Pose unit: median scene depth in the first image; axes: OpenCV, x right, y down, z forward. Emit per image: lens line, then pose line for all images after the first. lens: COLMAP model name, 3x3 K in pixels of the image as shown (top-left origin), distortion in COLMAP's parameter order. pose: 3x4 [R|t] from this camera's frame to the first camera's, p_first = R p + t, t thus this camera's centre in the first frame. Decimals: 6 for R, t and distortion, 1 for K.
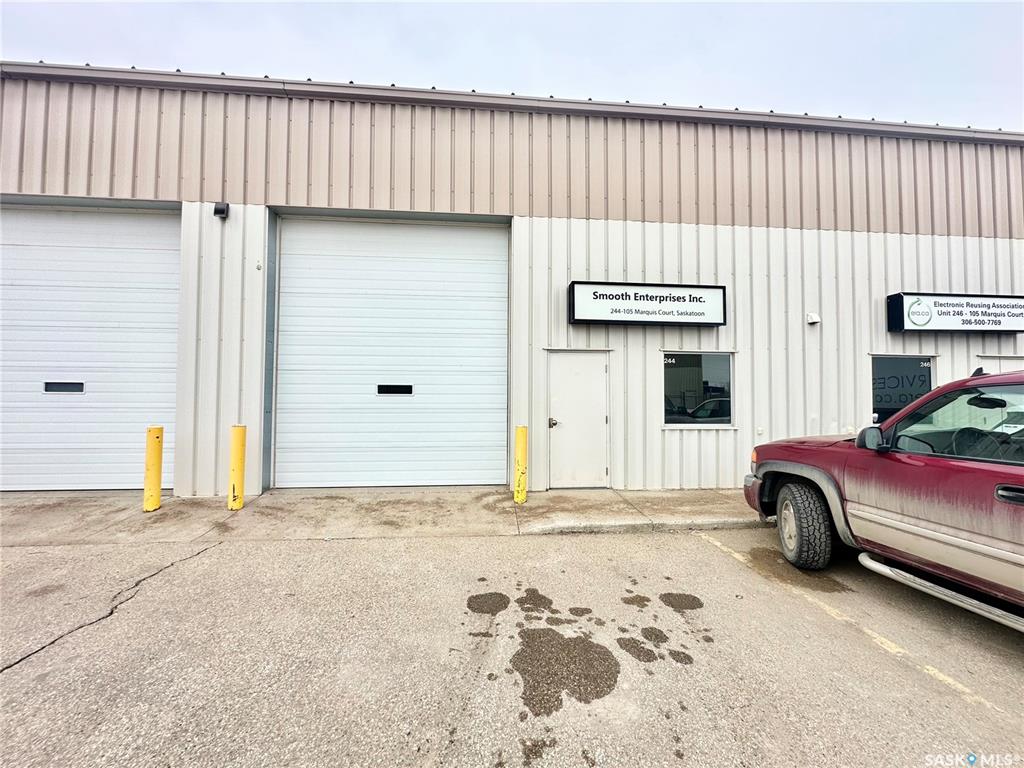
lens RADIAL K [[407.5, 0, 512.0], [0, 407.5, 384.0], [0, 0, 1]] dist [-0.002936, -0.000089]
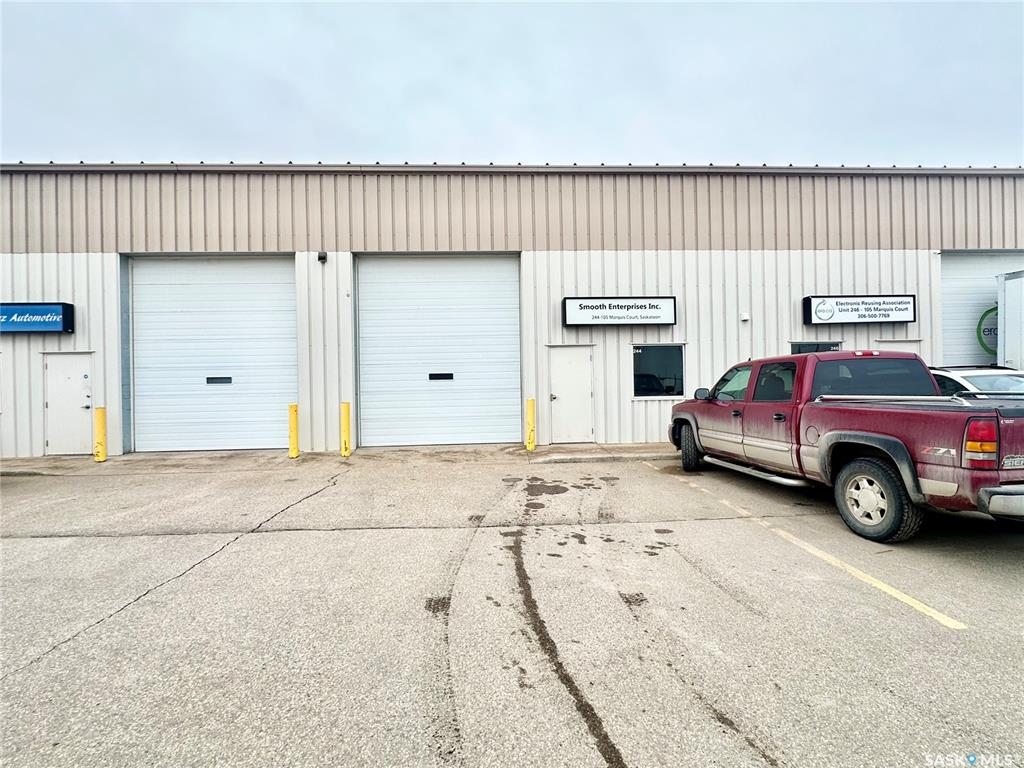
lens RADIAL K [[437.0, 0, 512.0], [0, 437.0, 384.0], [0, 0, 1]] dist [0.000344, 0.000005]
pose [[0.999057, -0.023515, -0.036489, 0.013729], [0.024675, 0.999194, 0.031652, -0.003053], [0.035716, -0.032523, 0.998833, -0.517871]]
